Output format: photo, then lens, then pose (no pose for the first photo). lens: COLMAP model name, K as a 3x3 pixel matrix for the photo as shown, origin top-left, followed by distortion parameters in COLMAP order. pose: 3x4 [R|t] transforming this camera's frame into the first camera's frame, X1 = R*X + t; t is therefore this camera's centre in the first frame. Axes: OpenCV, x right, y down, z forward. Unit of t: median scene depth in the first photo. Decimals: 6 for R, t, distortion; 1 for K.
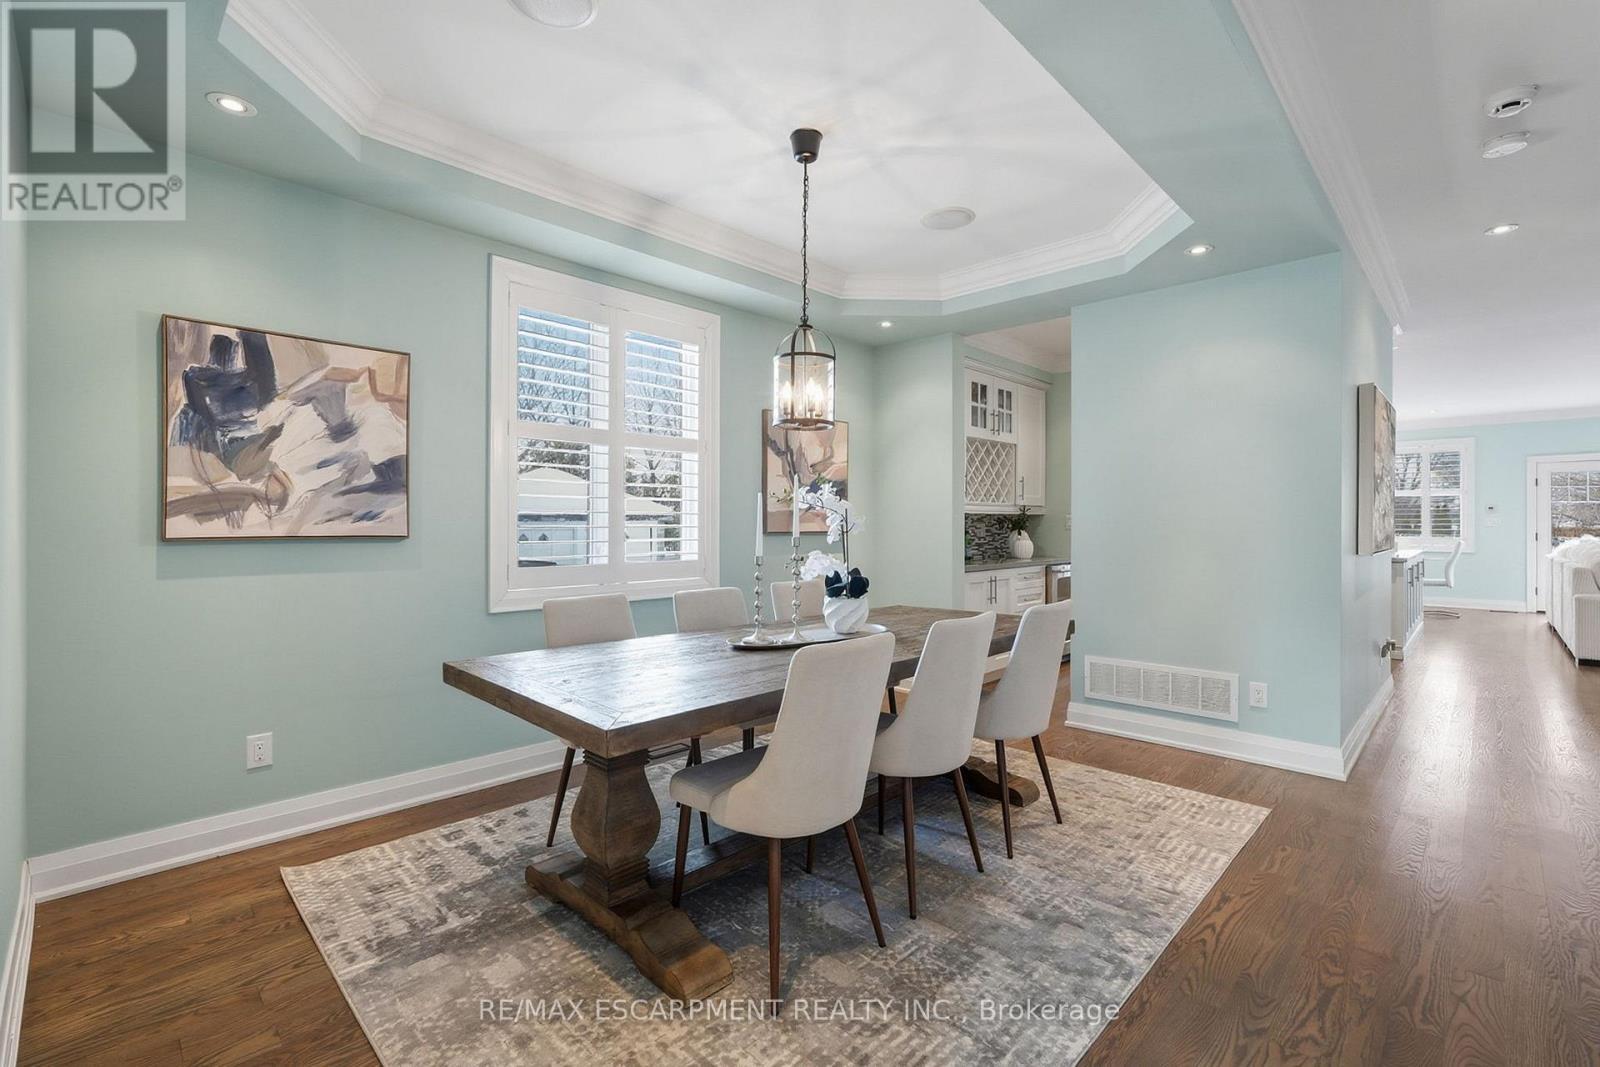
lens RADIAL K [[697.3, 0, 800.0], [0, 697.3, 533.5], [0, 0, 1]] dist [-0.000606, 0.000007]
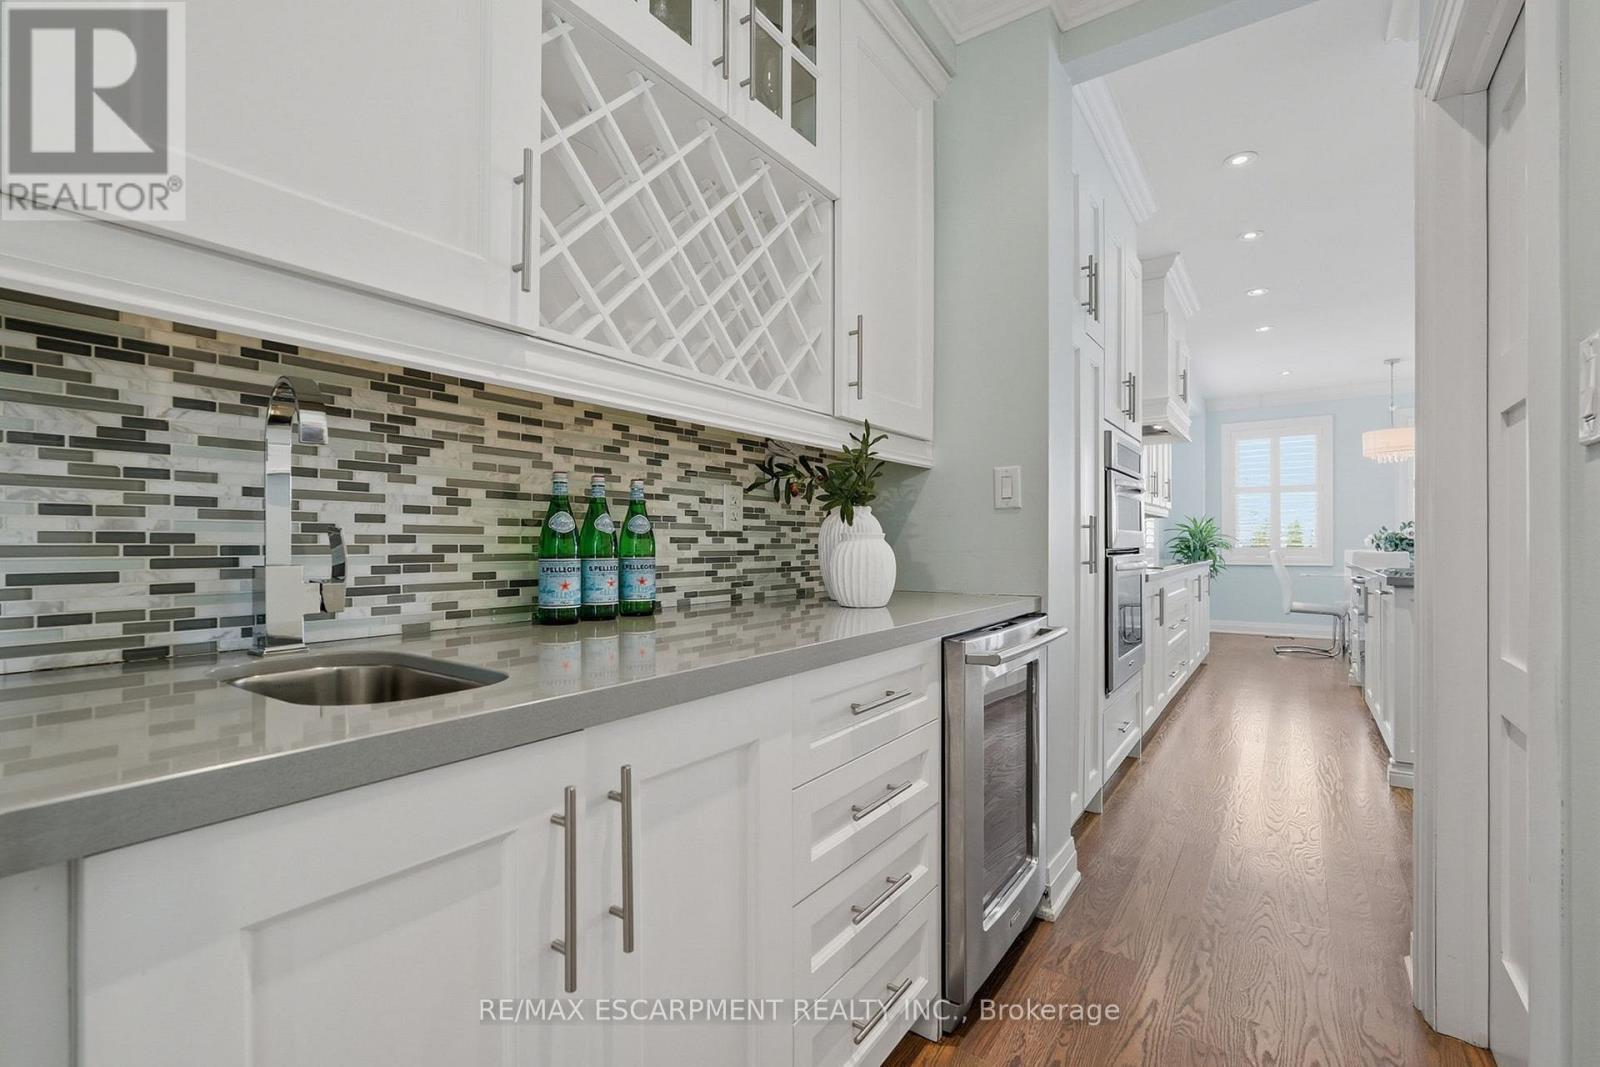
lens RADIAL K [[698.8, 0, 800.7], [0, 698.8, 544.5], [0, 0, 1]] dist [-0.000745, 0.000050]
pose [[0.986838, -0.004102, 0.161658, 0.250489], [0.006499, 0.999877, -0.014305, 0.015256], [-0.161579, 0.015168, 0.986743, 0.725642]]
